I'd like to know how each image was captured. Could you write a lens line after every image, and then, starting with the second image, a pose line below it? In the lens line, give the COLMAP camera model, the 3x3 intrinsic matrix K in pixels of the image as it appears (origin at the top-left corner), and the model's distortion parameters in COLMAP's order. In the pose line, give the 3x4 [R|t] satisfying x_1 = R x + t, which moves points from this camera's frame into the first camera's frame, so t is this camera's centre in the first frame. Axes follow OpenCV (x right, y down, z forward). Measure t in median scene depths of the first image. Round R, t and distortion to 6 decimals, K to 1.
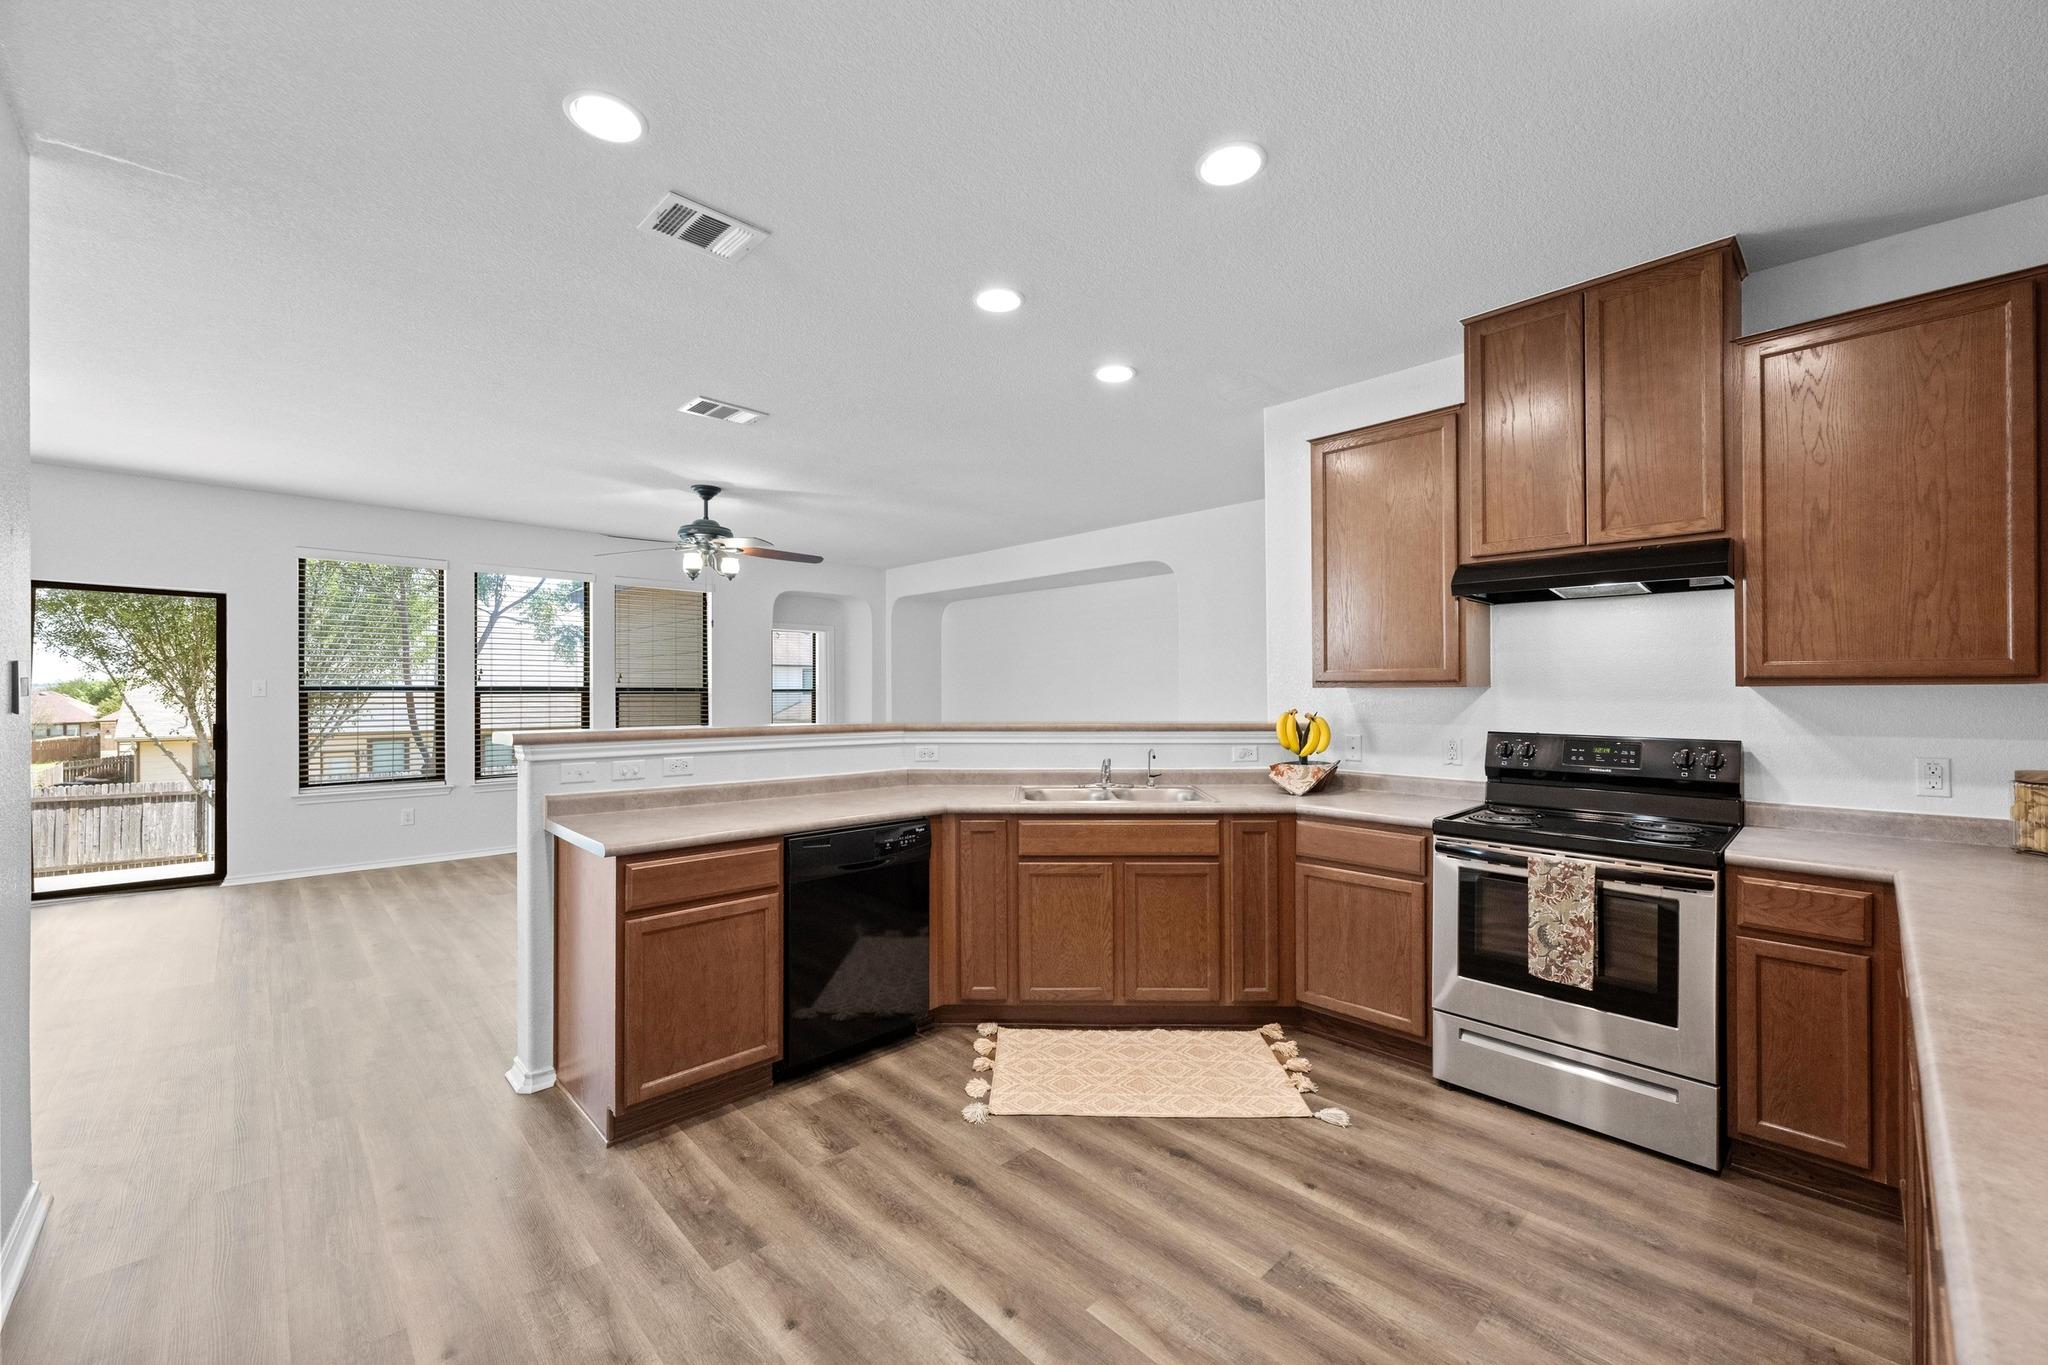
lens RADIAL K [[811.9, 0, 1024.0], [0, 811.9, 682.5], [0, 0, 1]] dist [-0.000629, 0.000017]
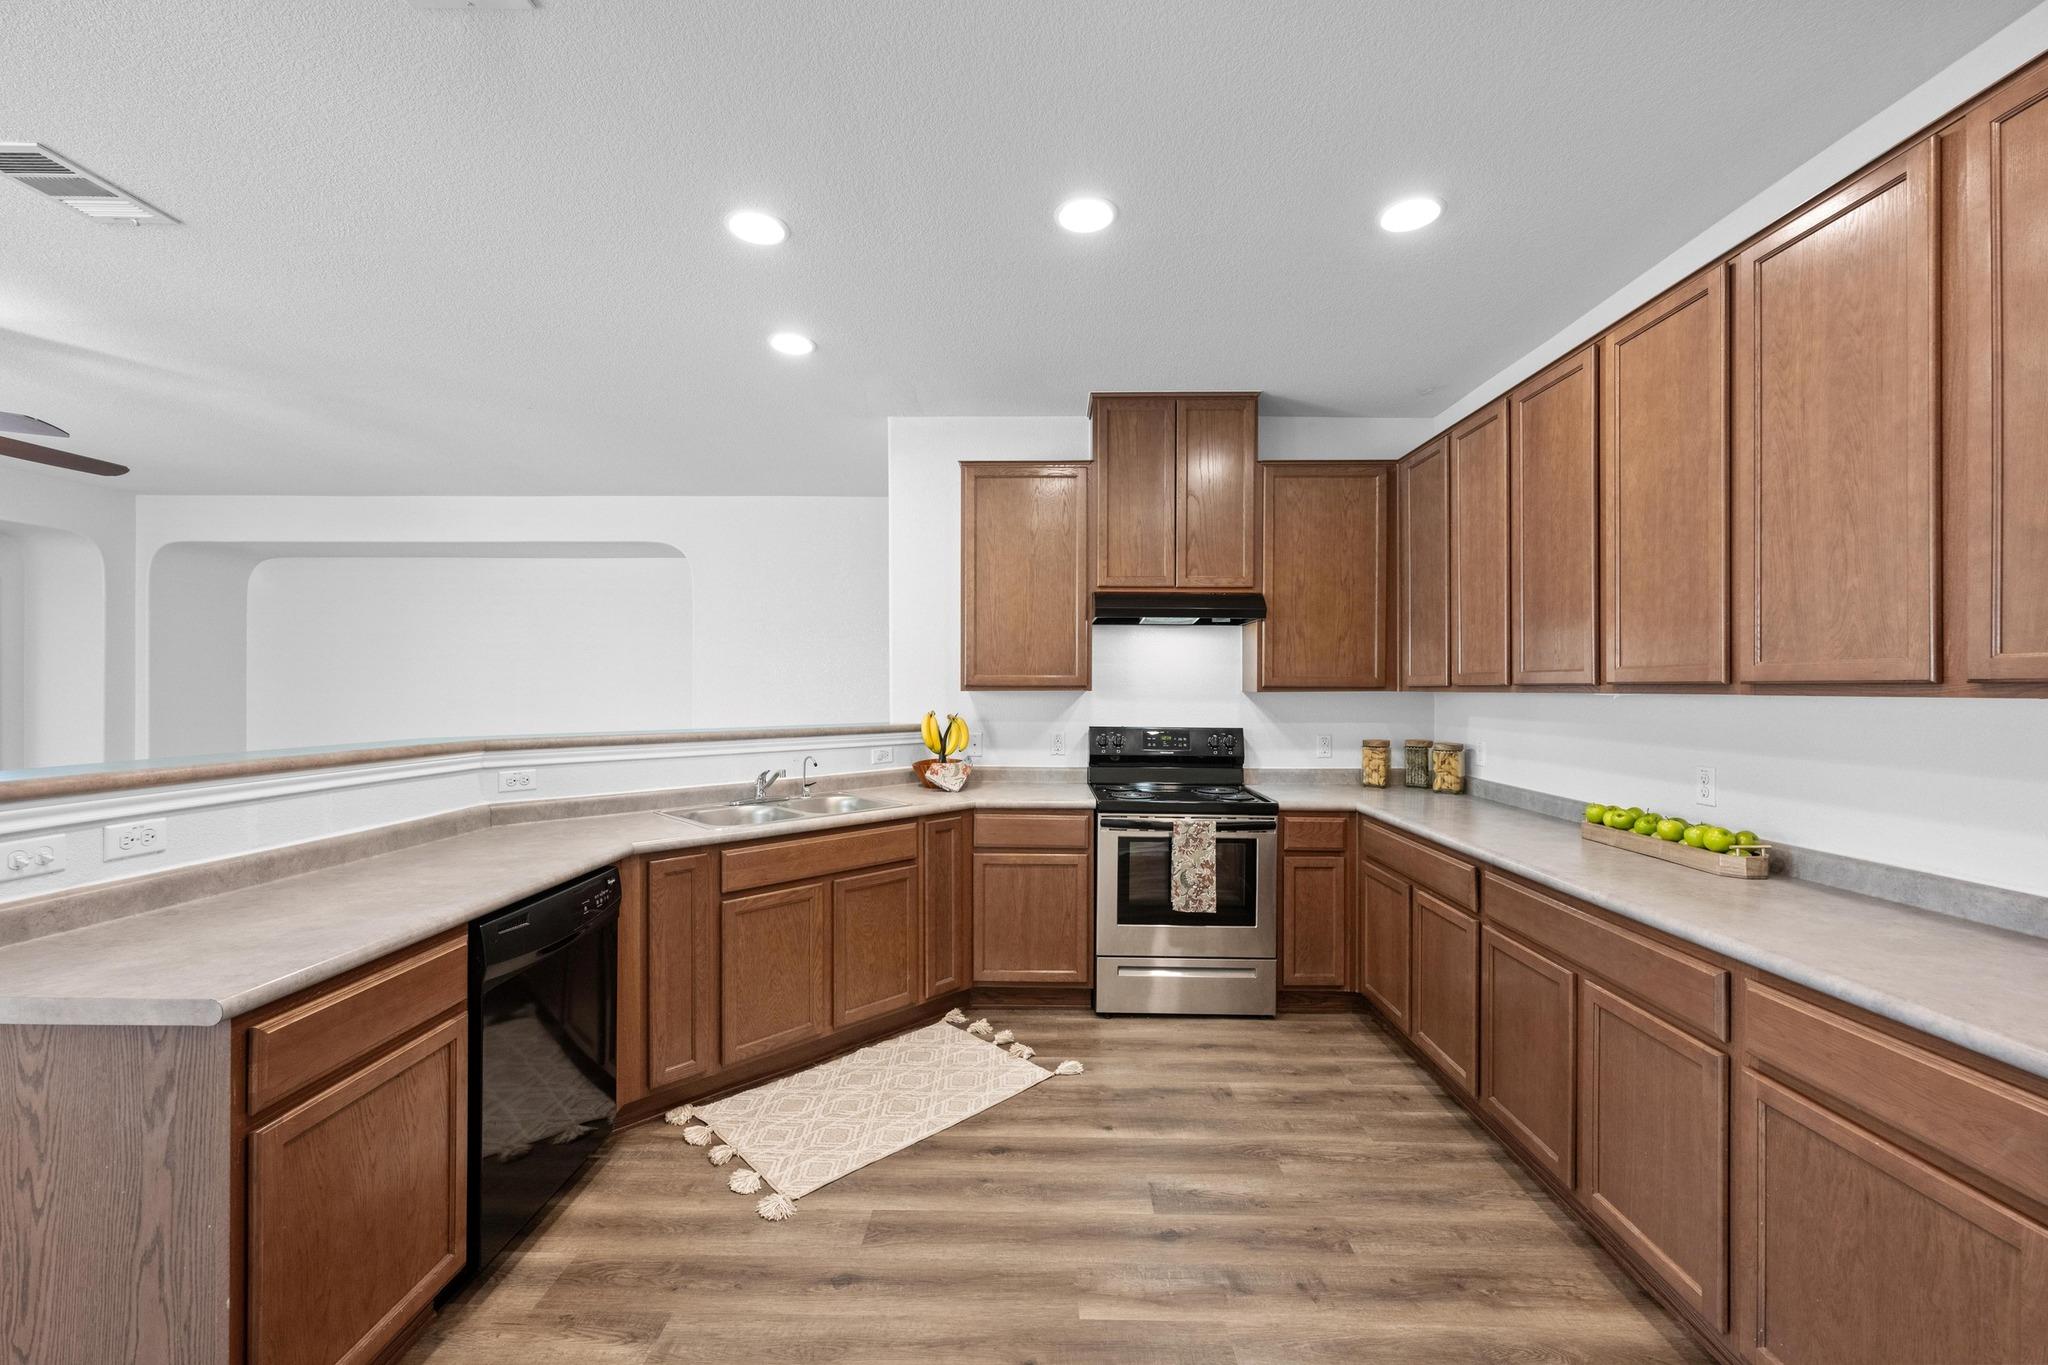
lens RADIAL K [[814.1, 0, 1027.8], [0, 814.1, 681.7], [0, 0, 1]] dist [-0.000459, 0.000014]
pose [[0.702268, 0.007200, 0.711876, -0.440172], [-0.011253, 0.999936, 0.000987, -0.009914], [-0.711823, -0.008704, 0.702305, 0.219508]]
